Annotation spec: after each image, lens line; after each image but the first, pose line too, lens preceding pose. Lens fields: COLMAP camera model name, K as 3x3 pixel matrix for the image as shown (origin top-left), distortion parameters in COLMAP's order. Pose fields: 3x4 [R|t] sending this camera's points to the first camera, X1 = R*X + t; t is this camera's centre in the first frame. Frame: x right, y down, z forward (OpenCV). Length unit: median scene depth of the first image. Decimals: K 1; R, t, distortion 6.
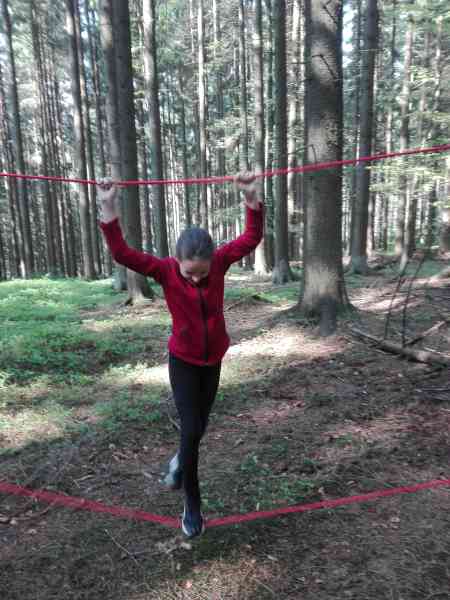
lens RADIAL K [[483.8, 0, 226.2], [0, 483.8, 310.6], [0, 0, 1]] dist [0.077523, -0.154123]
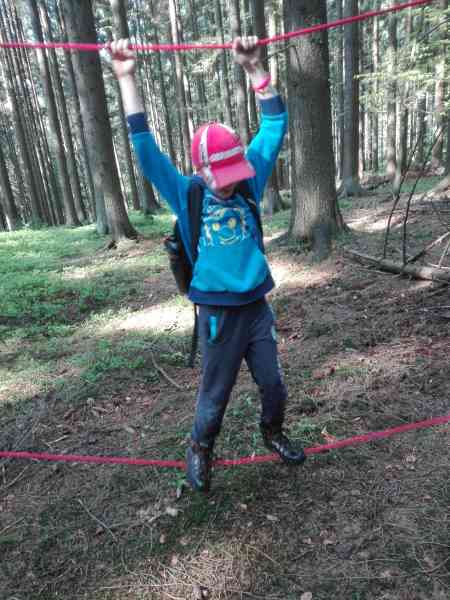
lens RADIAL K [[470.4, 0, 224.9], [0, 470.4, 327.2], [0, 0, 1]] dist [0.088387, -0.137613]
pose [[0.996124, -0.087729, -0.006370, 0.020214], [0.087594, 0.982758, 0.162830, 0.015060], [-0.008025, -0.162757, 0.986634, 0.099743]]
